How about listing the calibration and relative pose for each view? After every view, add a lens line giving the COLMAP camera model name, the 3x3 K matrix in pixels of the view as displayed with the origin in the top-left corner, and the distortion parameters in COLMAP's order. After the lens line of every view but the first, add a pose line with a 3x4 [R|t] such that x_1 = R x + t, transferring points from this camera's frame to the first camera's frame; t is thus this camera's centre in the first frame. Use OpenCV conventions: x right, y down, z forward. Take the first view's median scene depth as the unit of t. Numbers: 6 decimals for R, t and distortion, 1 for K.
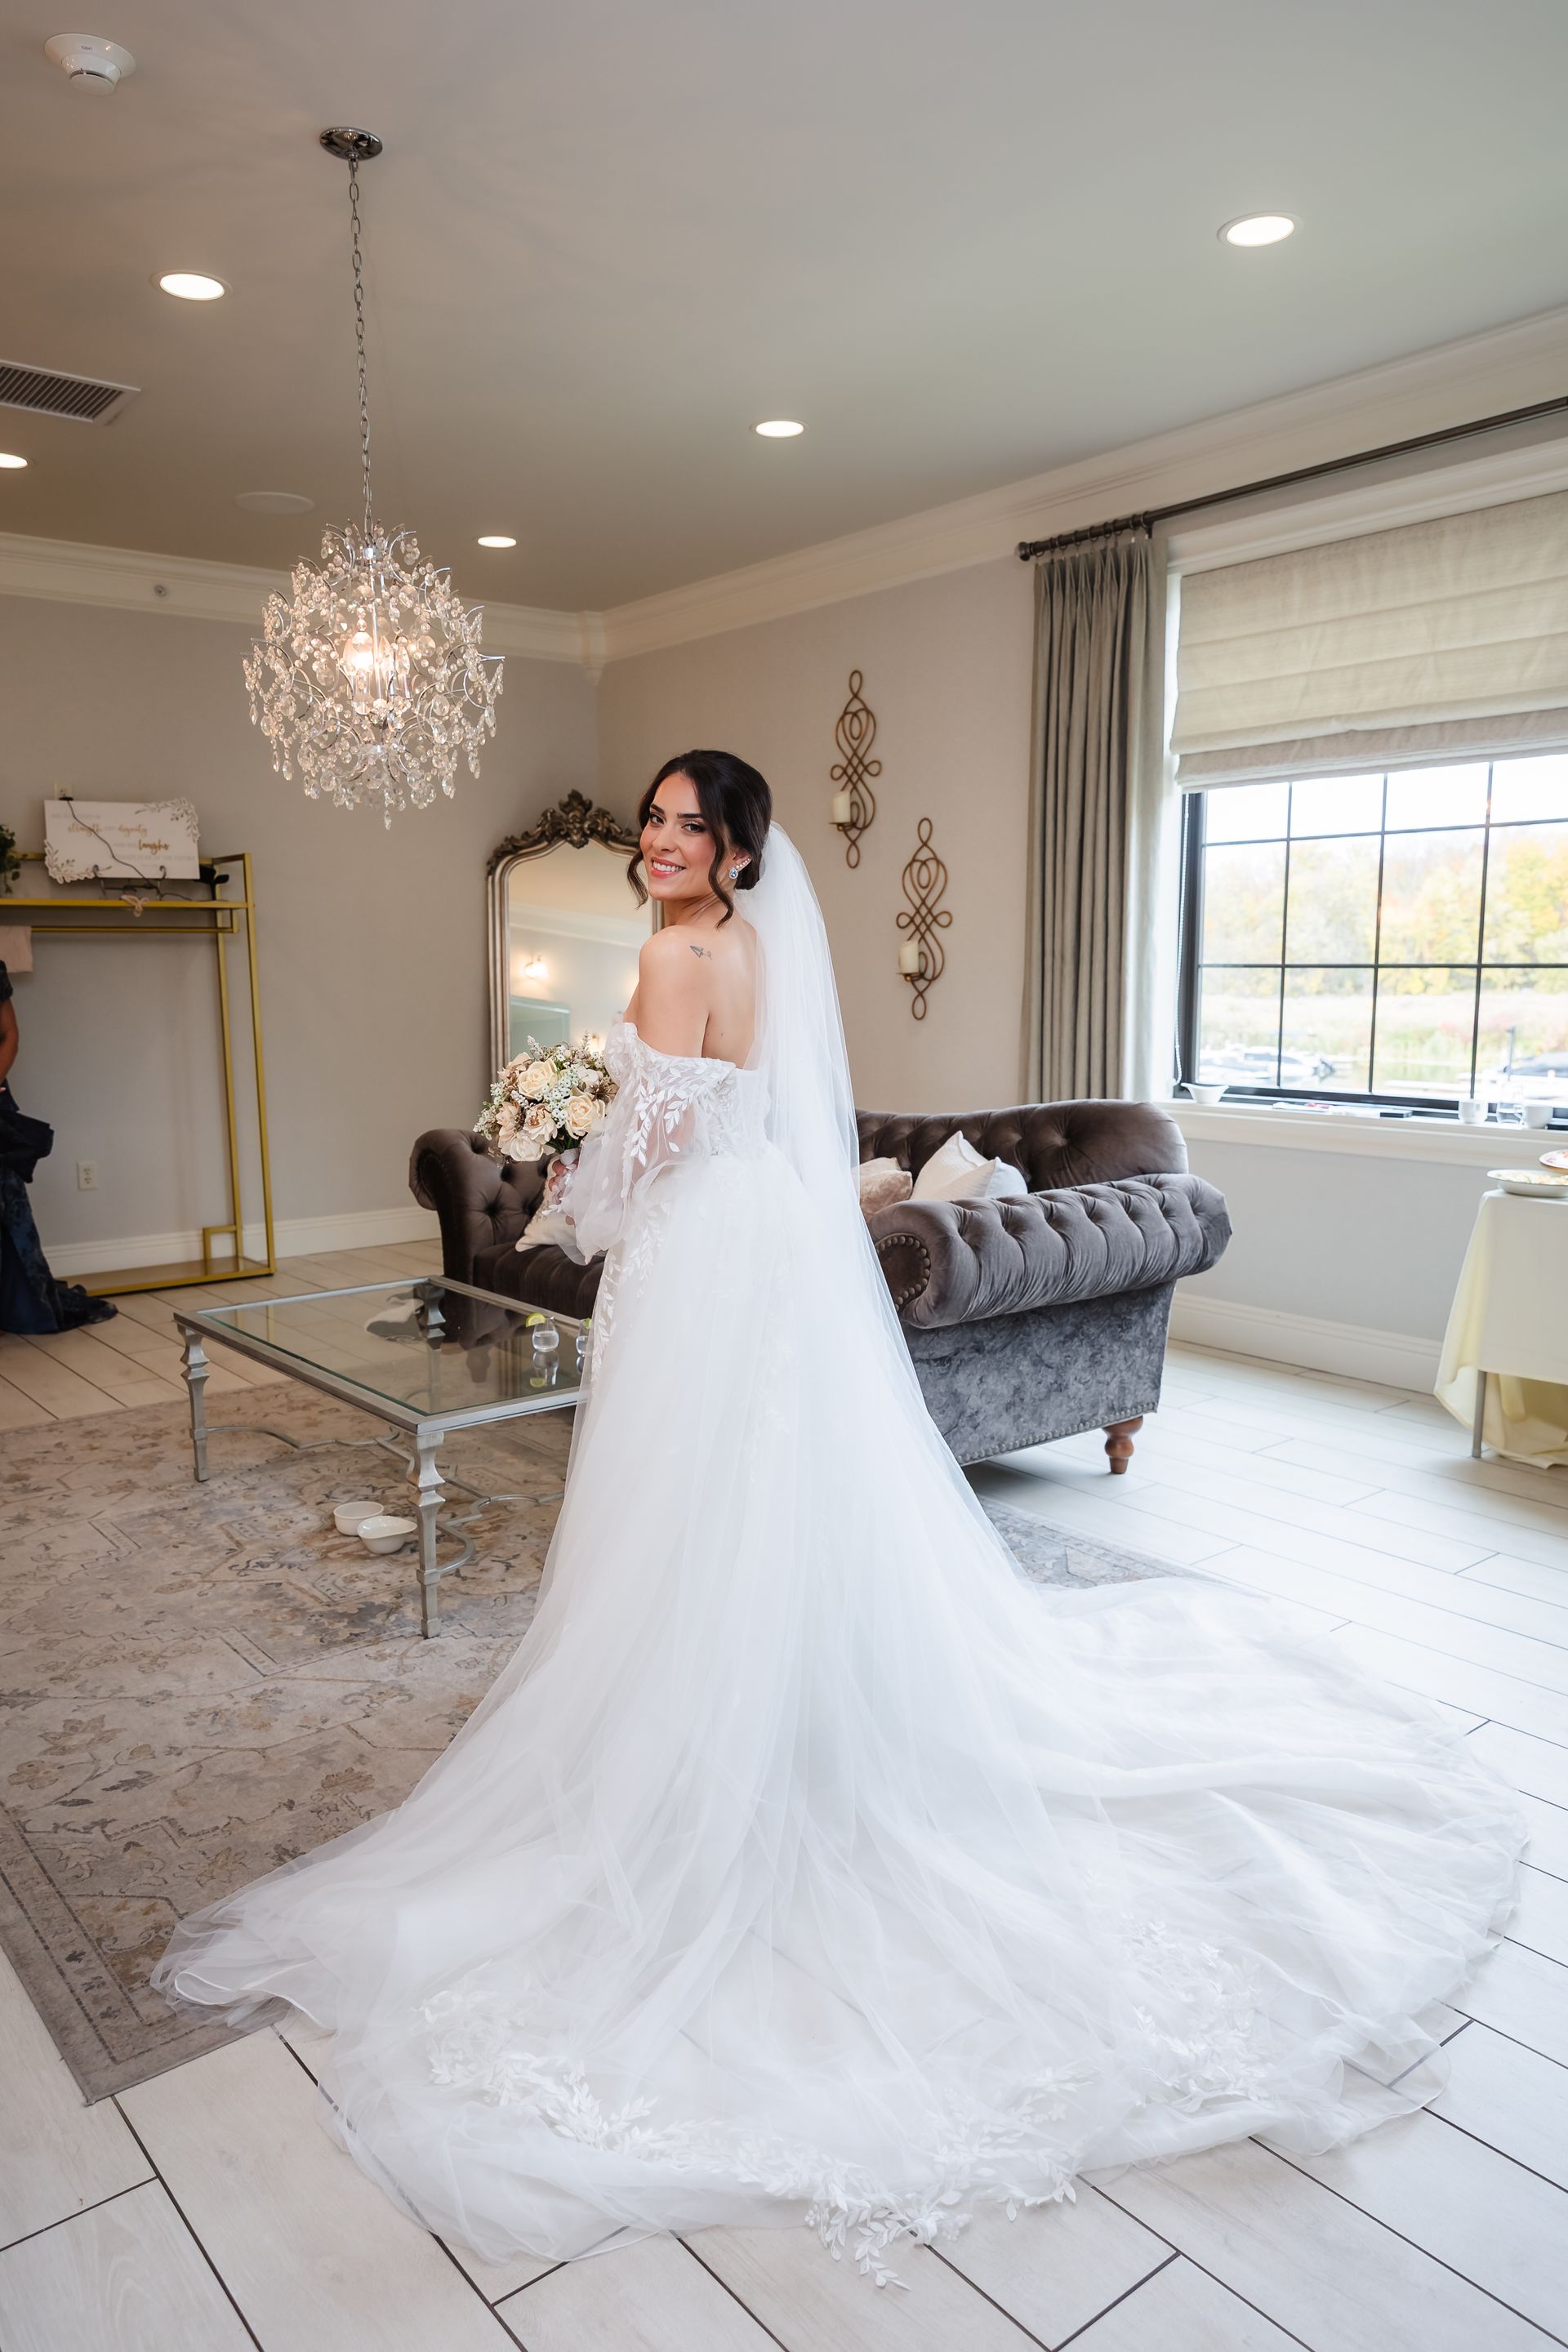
lens RADIAL K [[1633.3, 0, 784.0], [0, 1633.3, 1176.0], [0, 0, 1]] dist [0.002555, 0.000126]
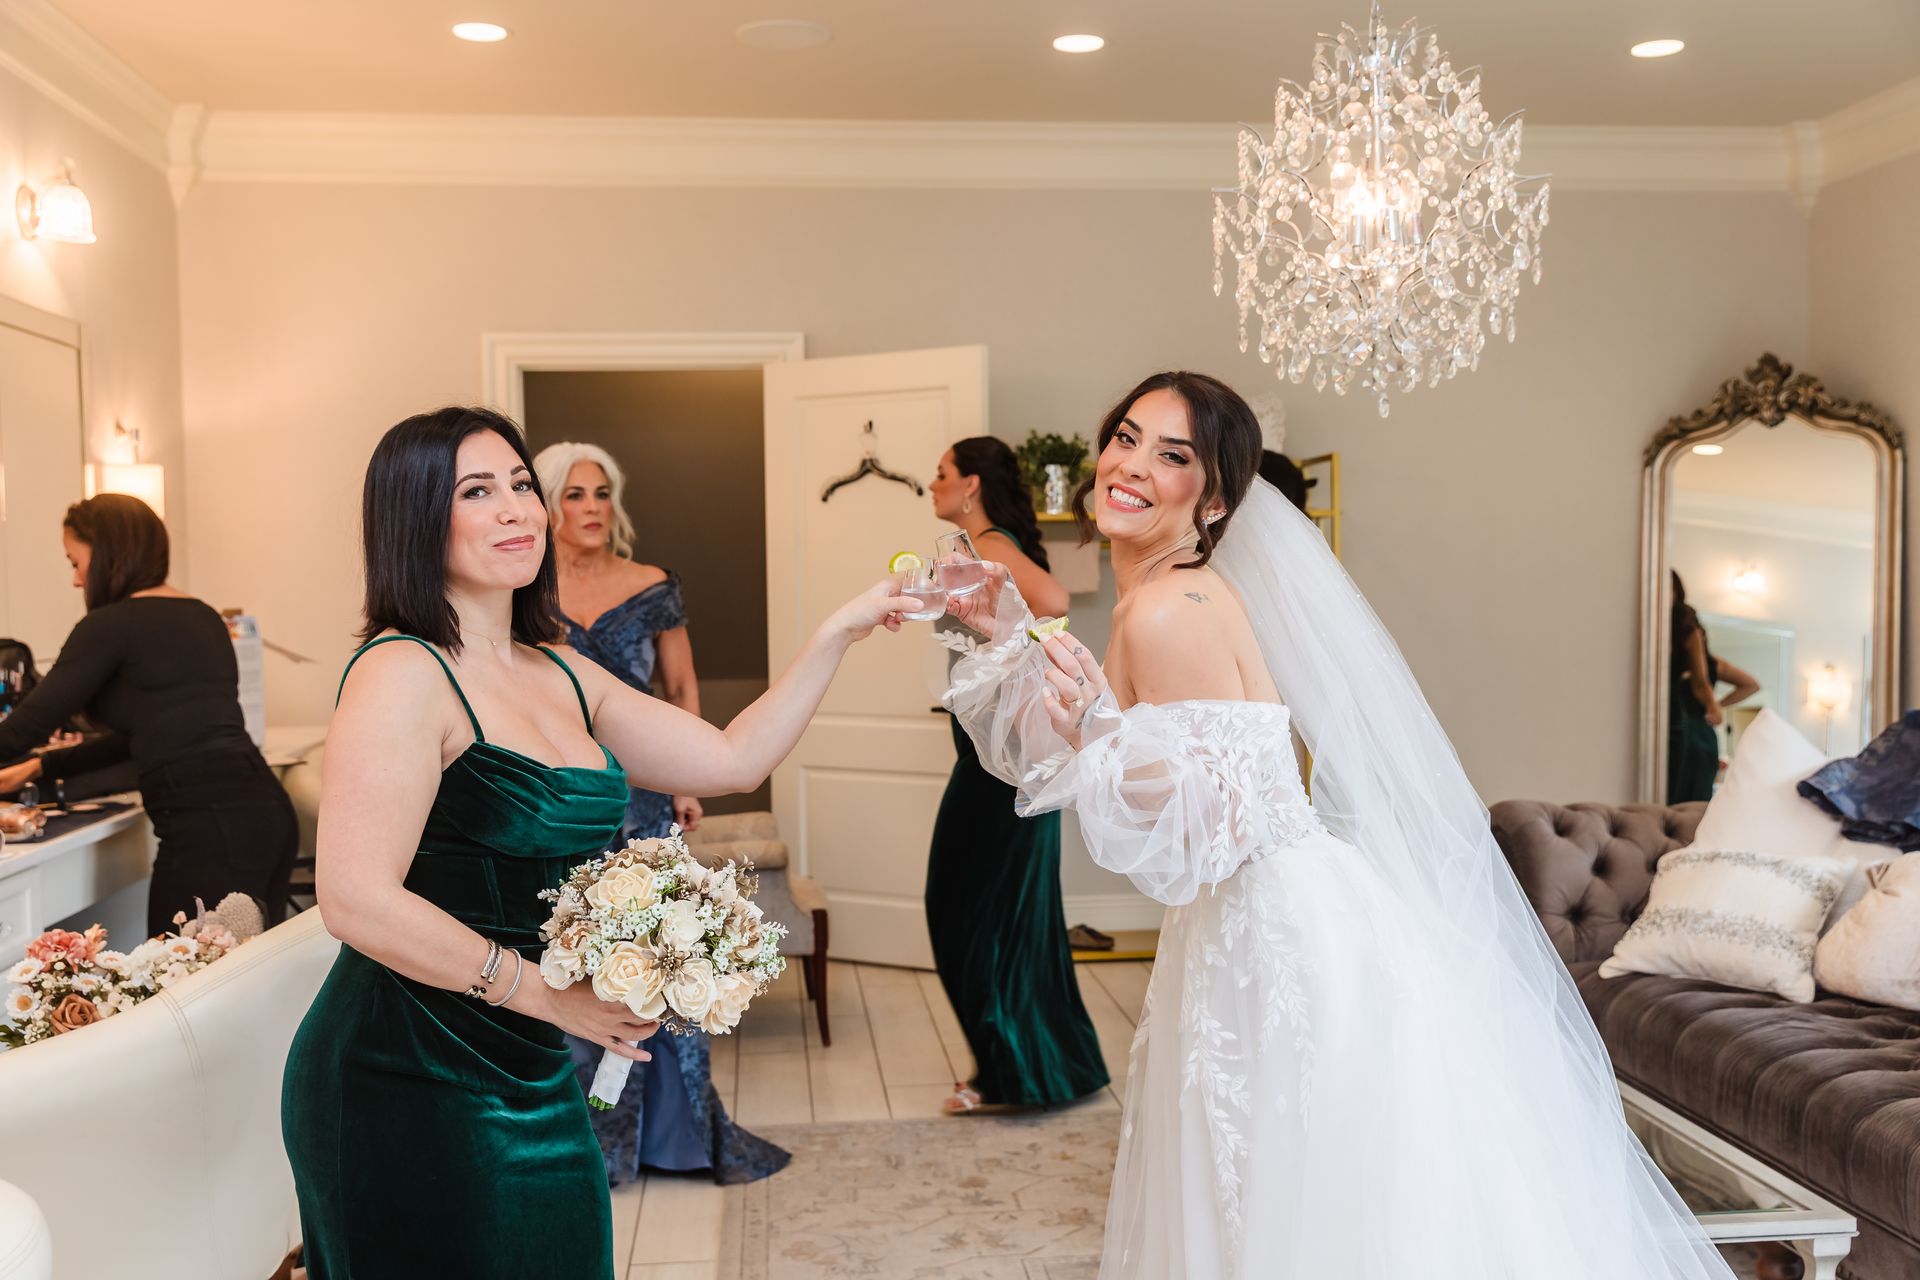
lens RADIAL K [[1837.4, 0, 960.0], [0, 1837.4, 640.0], [0, 0, 1]] dist [0.012015, 0.002089]
pose [[0.838279, 0.015767, -0.545014, 0.031783], [-0.065033, 0.995338, -0.071231, -0.019996], [0.541350, 0.095155, 0.835396, 0.106816]]
